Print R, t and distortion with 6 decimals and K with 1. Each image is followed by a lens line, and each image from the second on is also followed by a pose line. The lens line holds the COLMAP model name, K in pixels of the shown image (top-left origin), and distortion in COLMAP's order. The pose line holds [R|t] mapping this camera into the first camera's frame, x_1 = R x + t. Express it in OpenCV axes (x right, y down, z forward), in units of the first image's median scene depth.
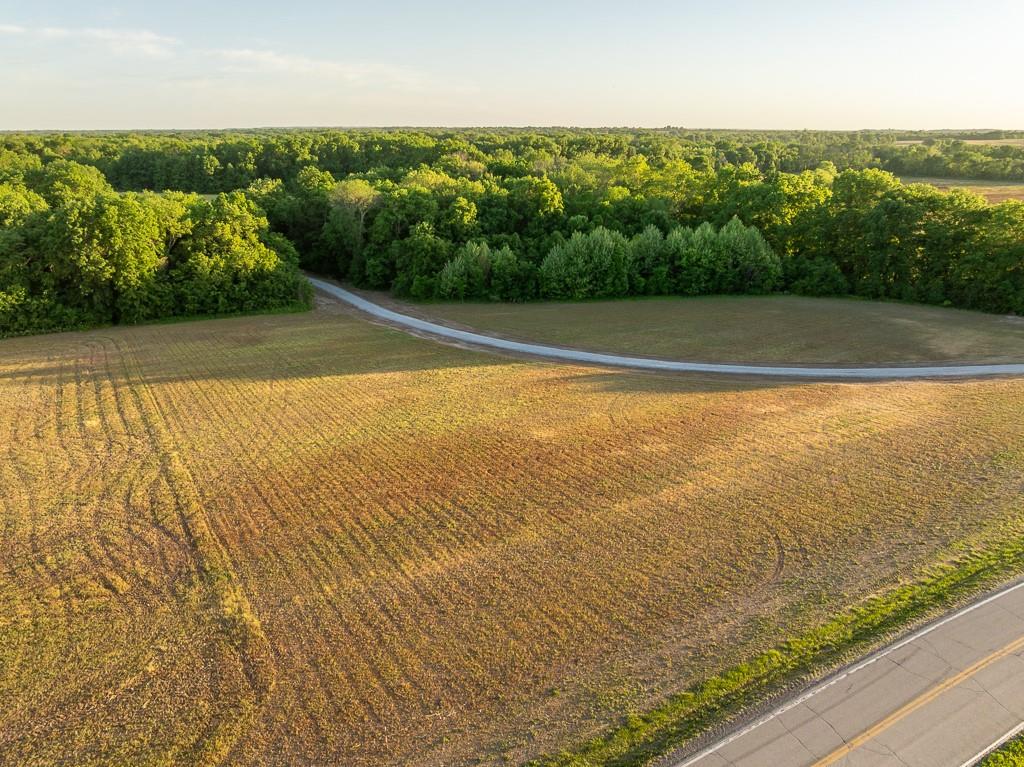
lens RADIAL K [[724.7, 0, 513.0], [0, 724.7, 384.2], [0, 0, 1]] dist [-0.041271, 0.001706]
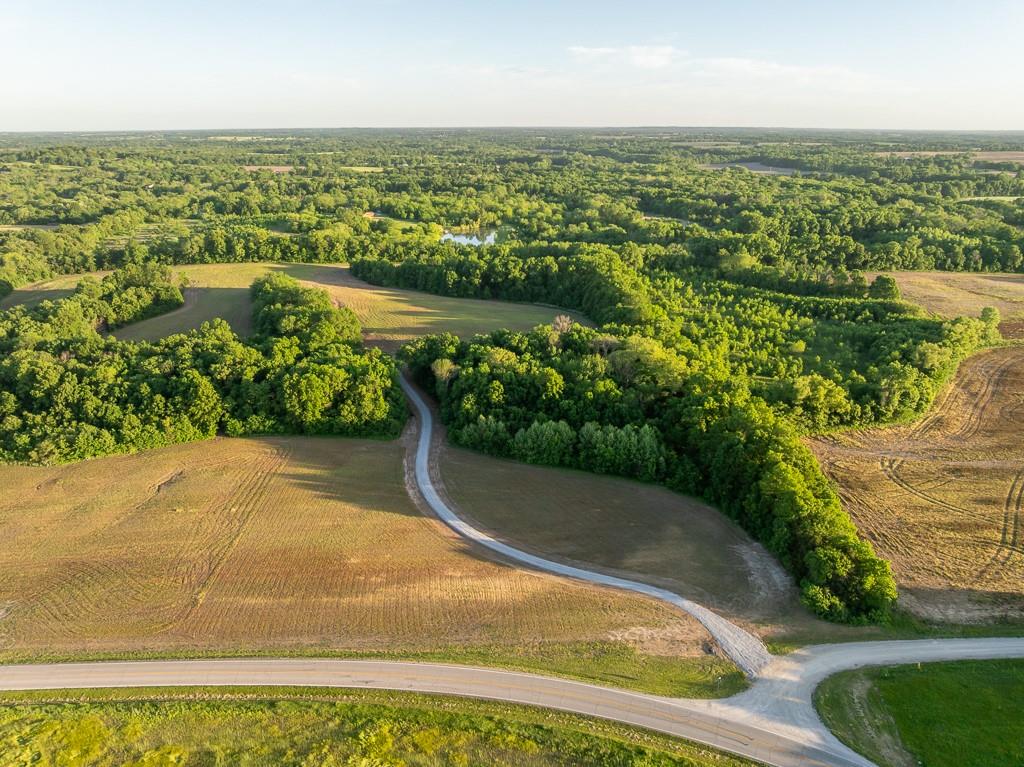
lens RADIAL K [[724.7, 0, 515.3], [0, 724.7, 377.6], [0, 0, 1]] dist [-0.041271, 0.001706]
pose [[0.882487, 0.152119, -0.445057, 0.893777], [-0.152456, 0.987680, 0.035287, -0.421271], [0.444942, 0.036712, 0.894807, -0.584817]]
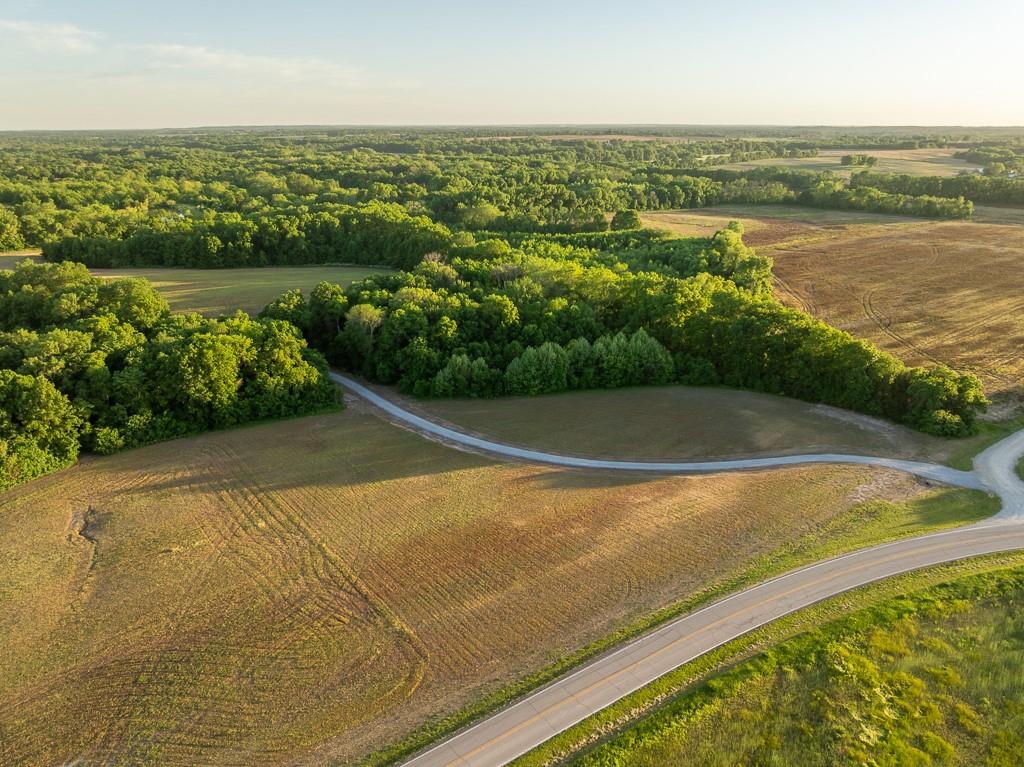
lens RADIAL K [[724.7, 0, 513.8], [0, 724.7, 389.6], [0, 0, 1]] dist [-0.041271, 0.001706]
pose [[0.997187, -0.029679, 0.068826, -0.051221], [0.028675, 0.999468, 0.015527, -0.174975], [-0.069250, -0.013509, 0.997508, -0.490357]]
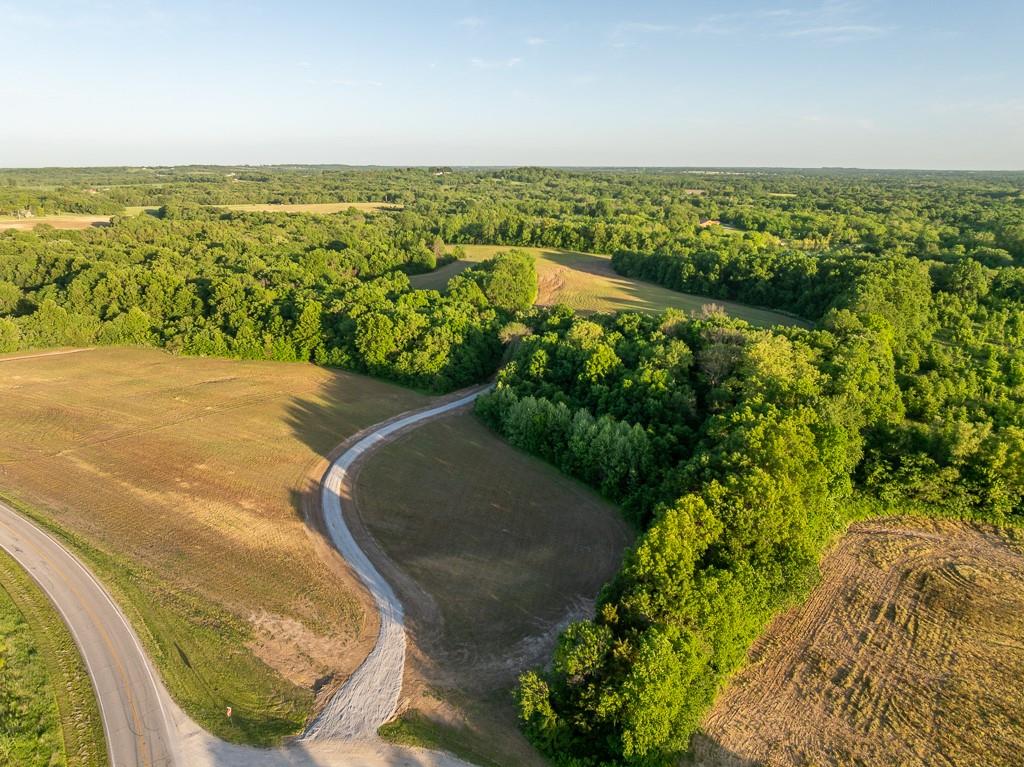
lens RADIAL K [[724.7, 0, 507.7], [0, 724.7, 379.9], [0, 0, 1]] dist [-0.041271, 0.001706]
pose [[0.429340, 0.254240, -0.866619, 1.407348], [-0.298397, 0.945605, 0.129580, -0.463719], [0.852424, 0.202963, 0.481851, 0.375607]]
